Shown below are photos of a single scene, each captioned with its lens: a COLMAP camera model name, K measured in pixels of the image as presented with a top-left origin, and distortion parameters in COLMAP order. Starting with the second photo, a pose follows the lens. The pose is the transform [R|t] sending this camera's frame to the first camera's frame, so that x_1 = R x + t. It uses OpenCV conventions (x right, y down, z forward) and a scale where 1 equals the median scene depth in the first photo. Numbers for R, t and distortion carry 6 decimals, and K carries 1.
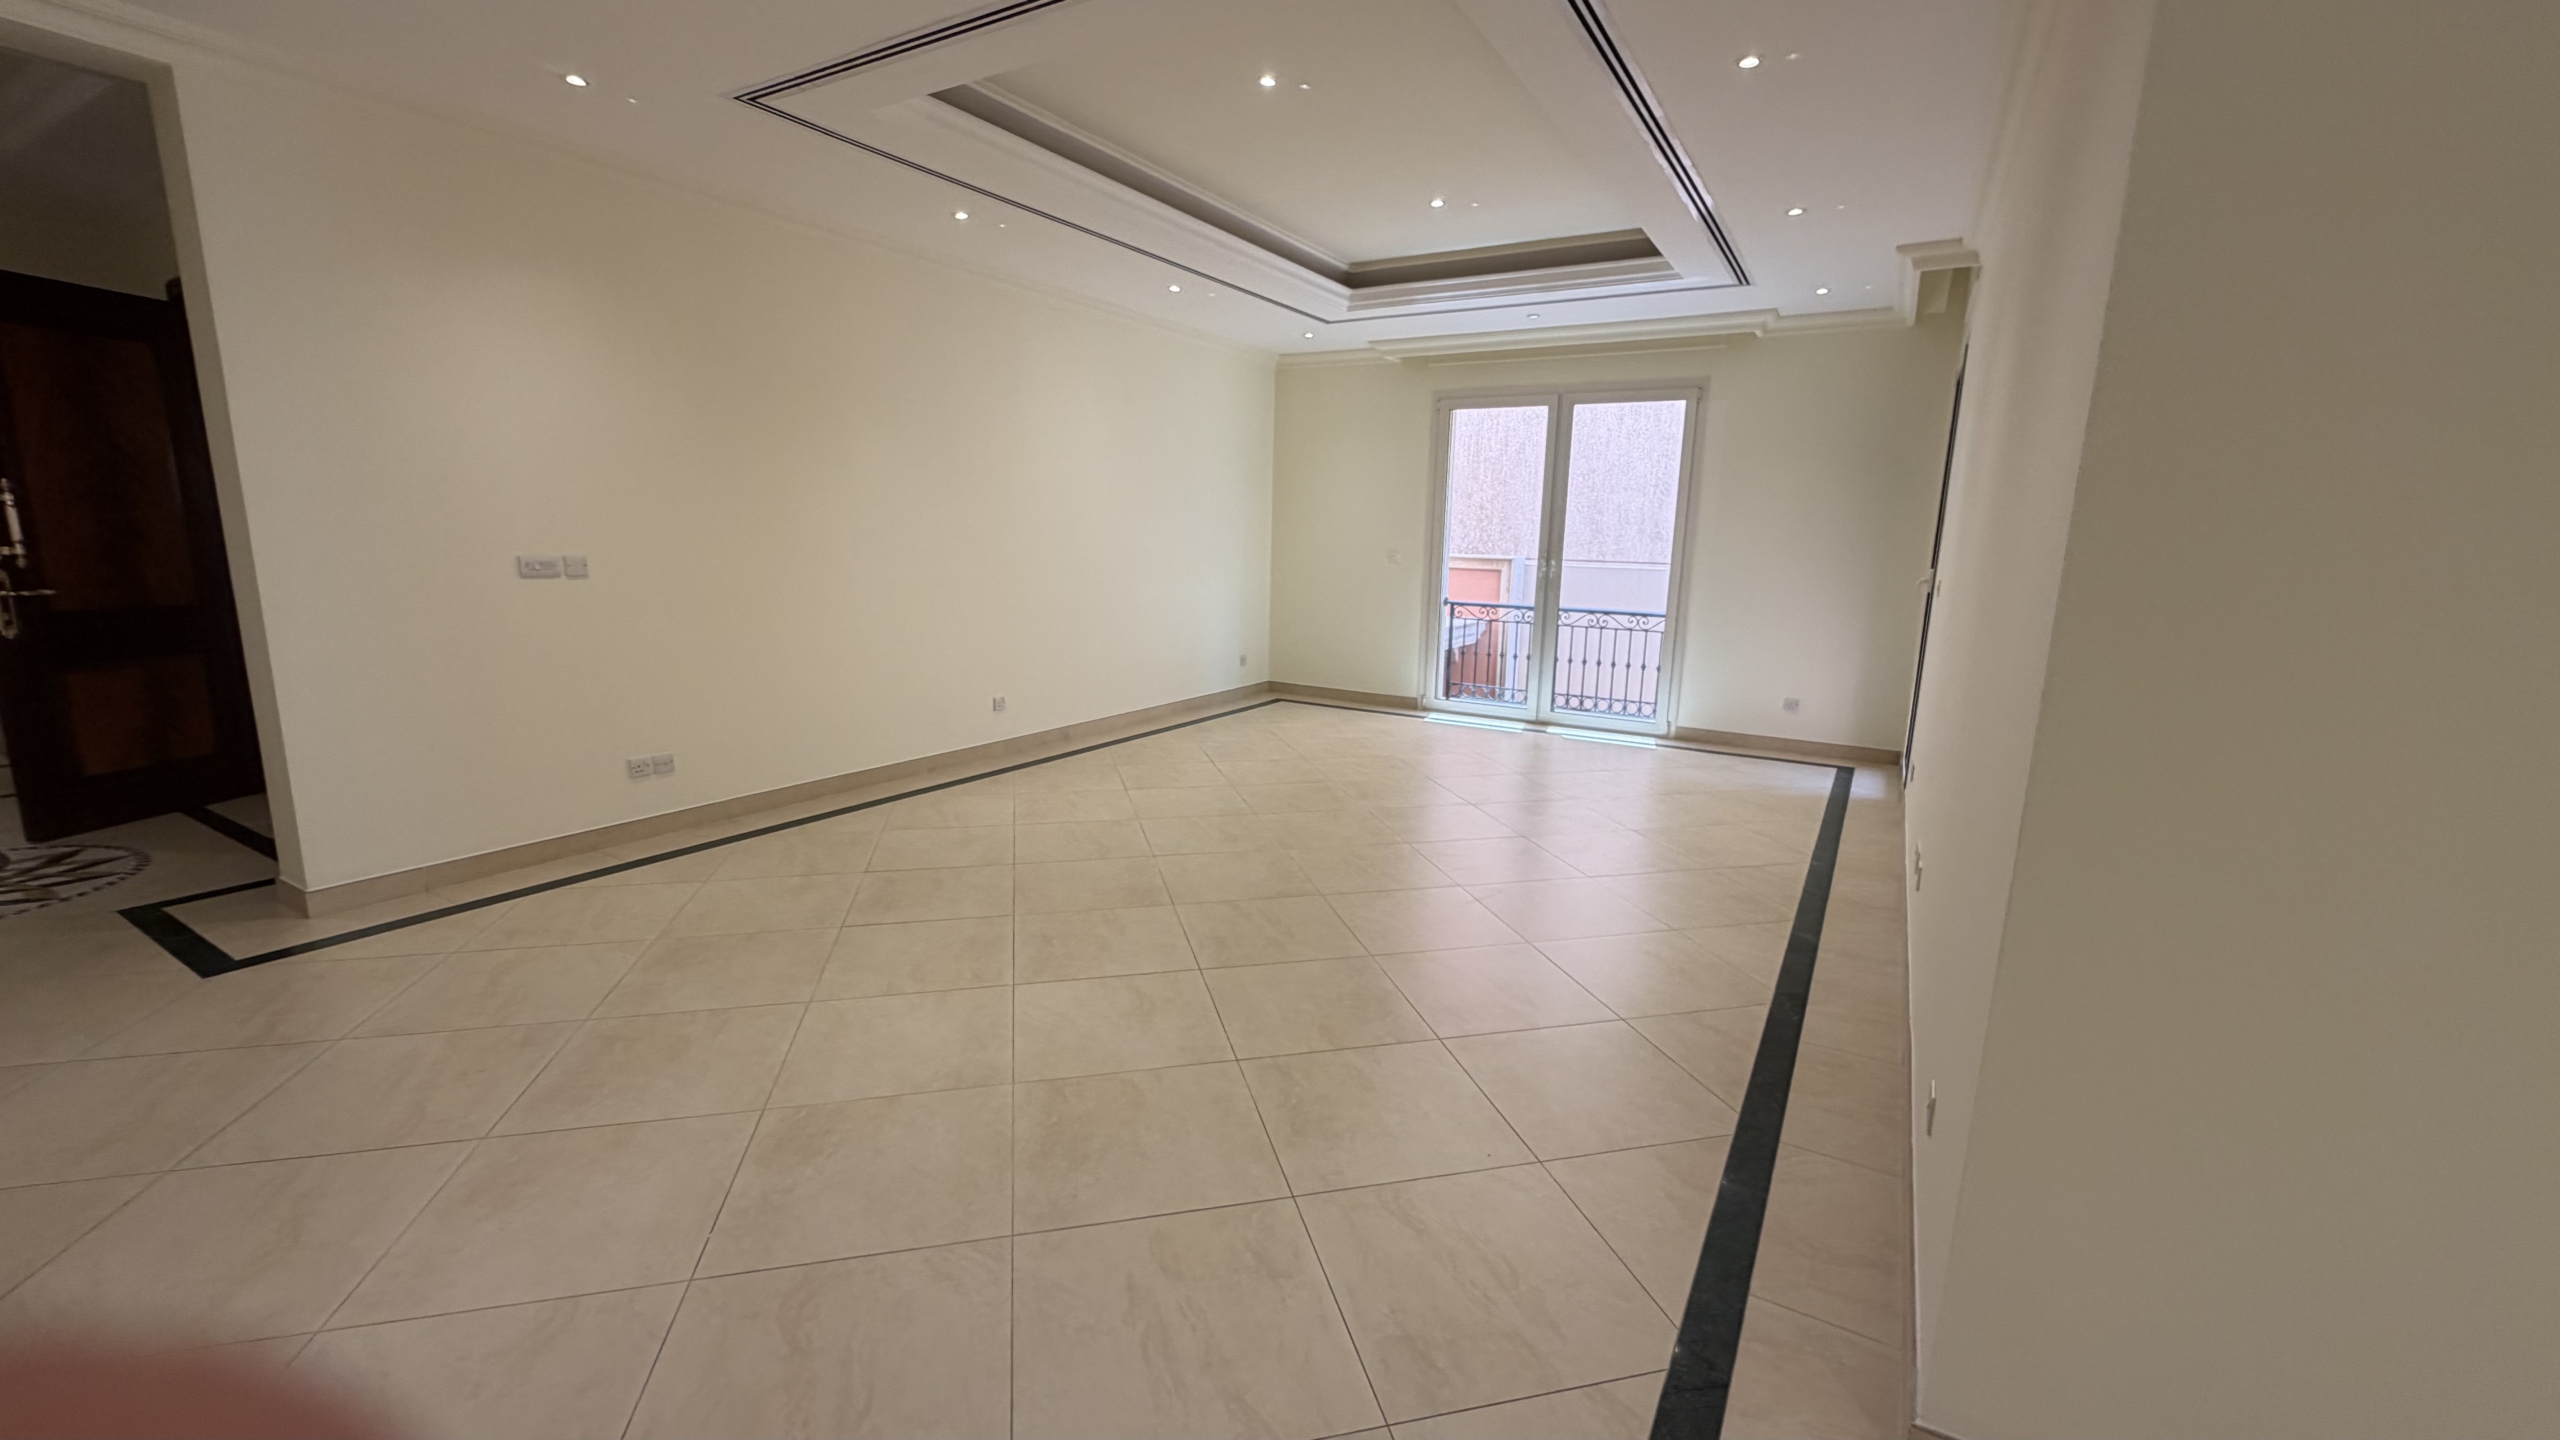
lens RADIAL K [[1023.2, 0, 1283.7], [0, 1023.2, 698.4], [0, 0, 1]] dist [0.002408, -0.001345]
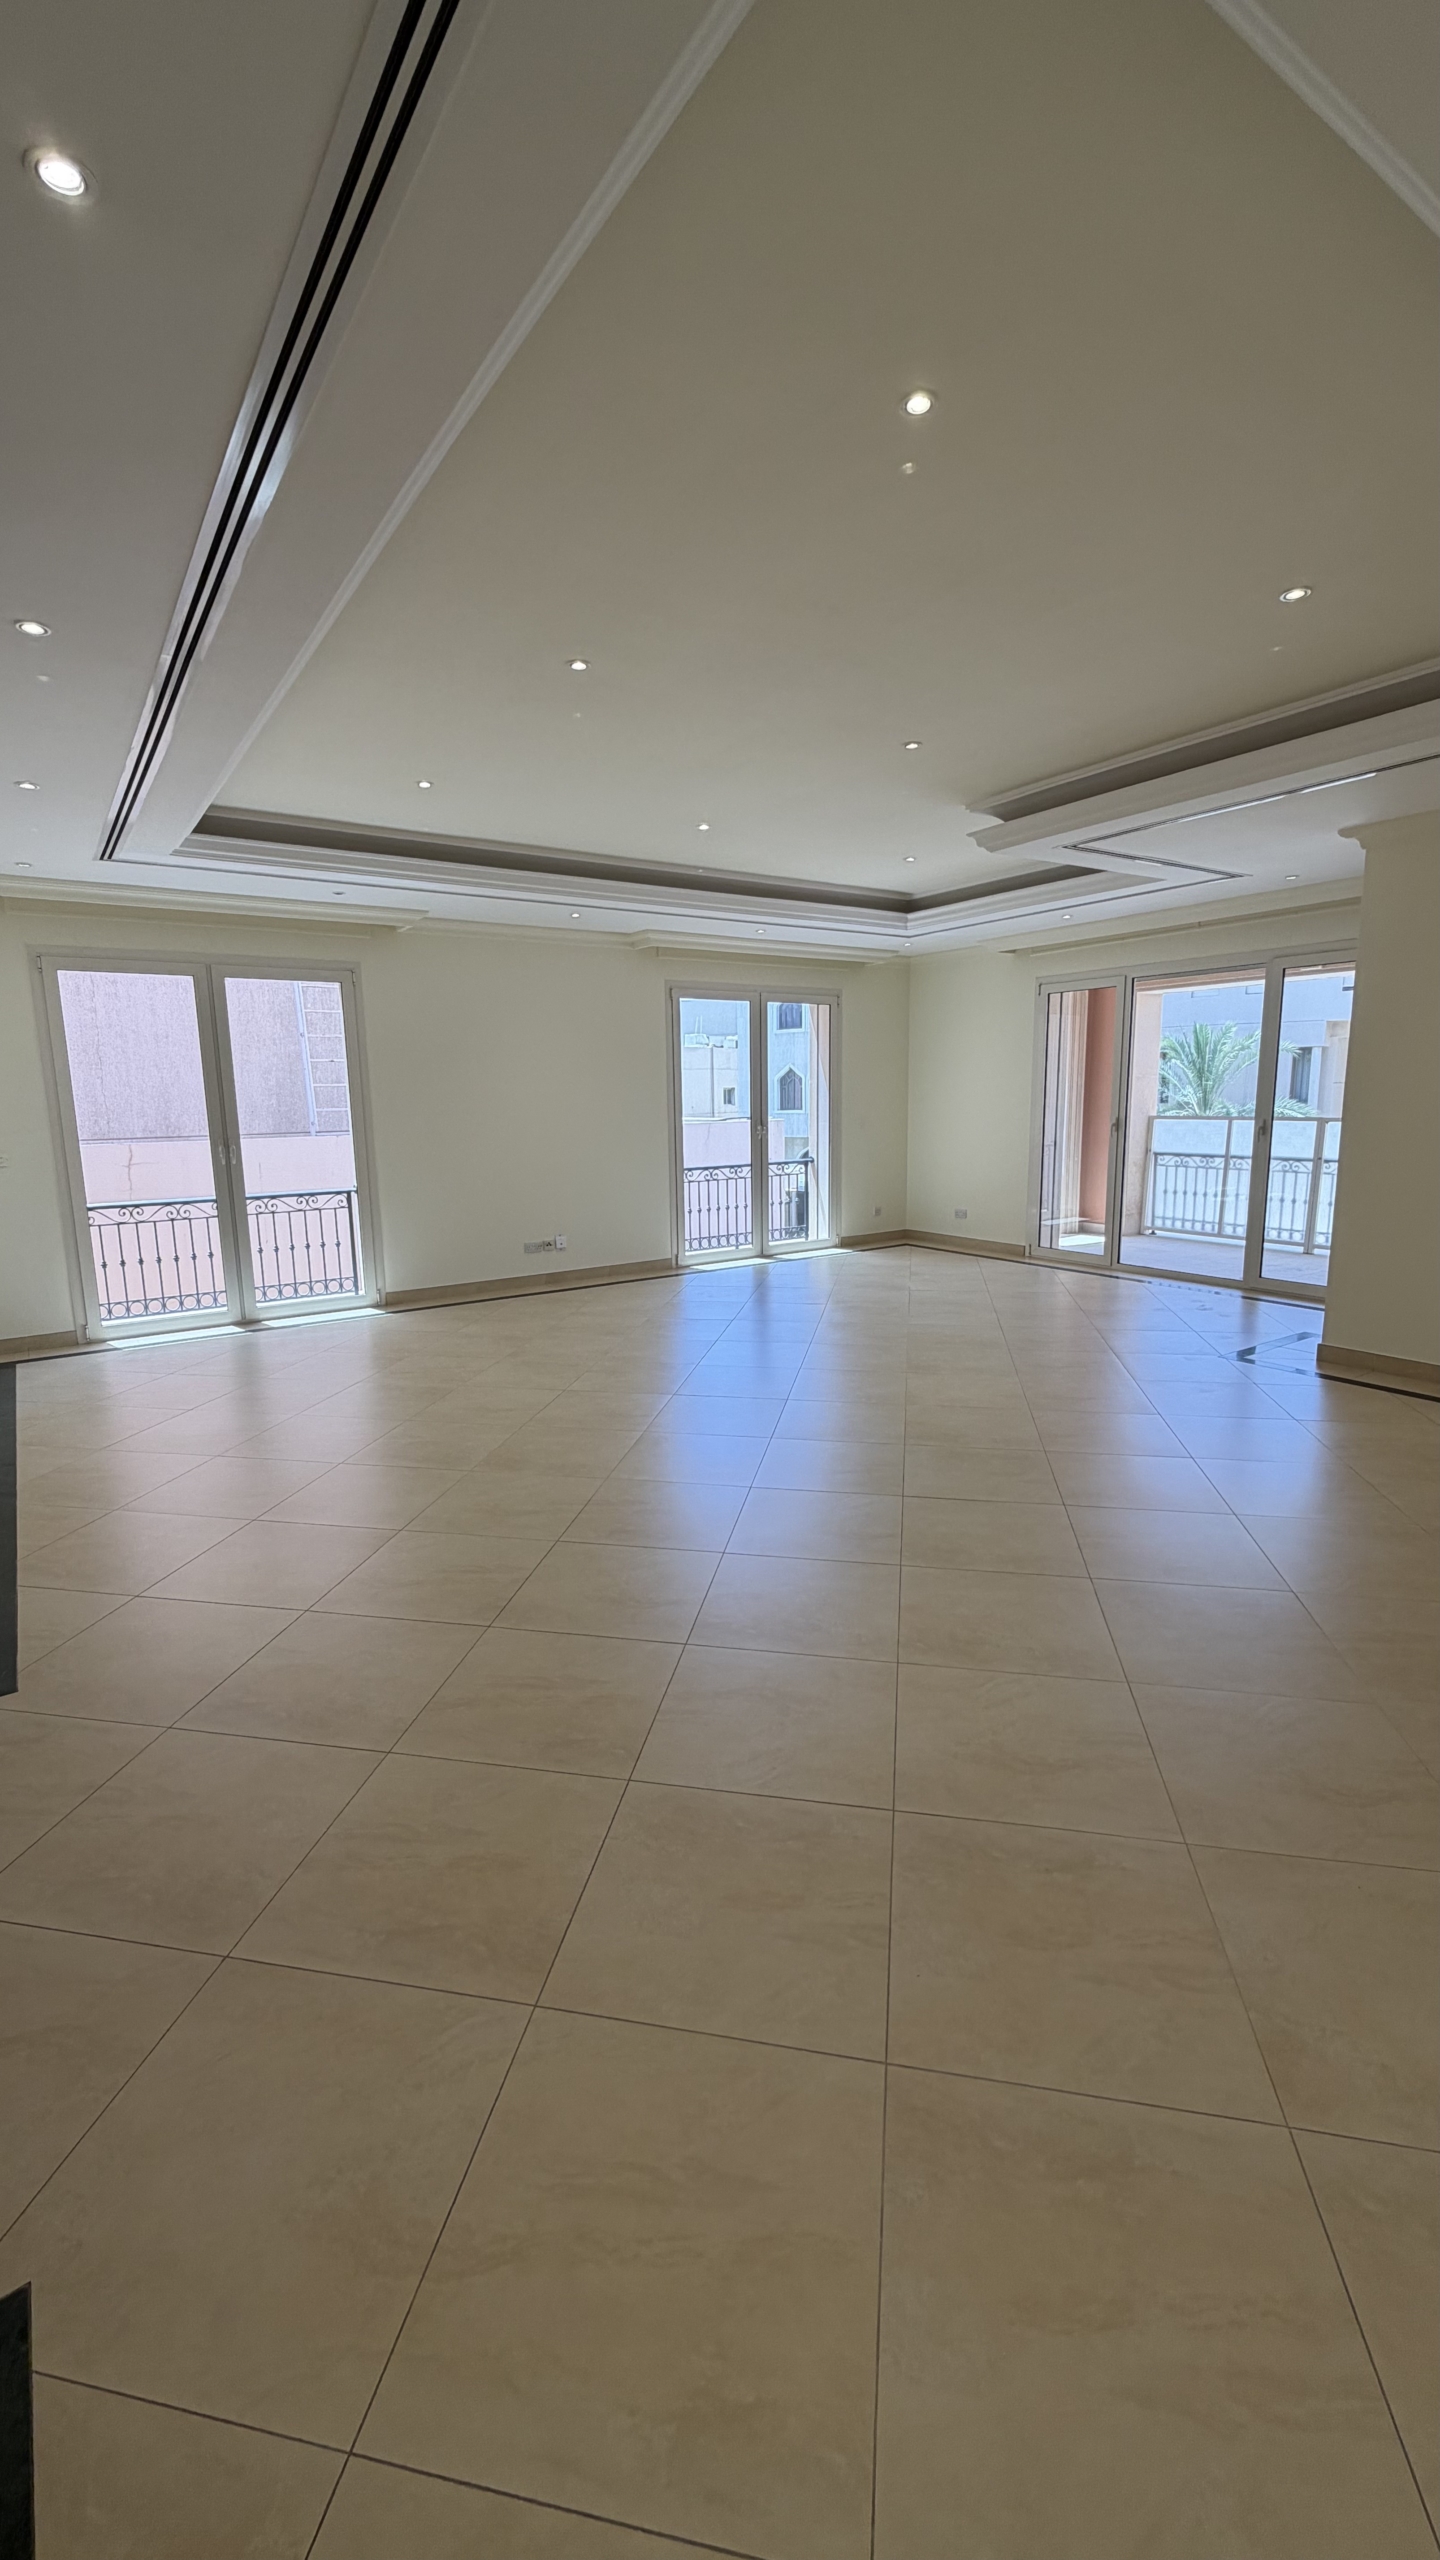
lens RADIAL K [[1023.2, 0, 705.2], [0, 1023.2, 1268.8], [0, 0, 1]] dist [0.002408, -0.001345]
pose [[0.428647, -0.173813, 0.886595, -0.421267], [0.181514, 0.977879, 0.103951, -0.049314], [-0.885050, 0.116371, 0.450715, 0.241406]]
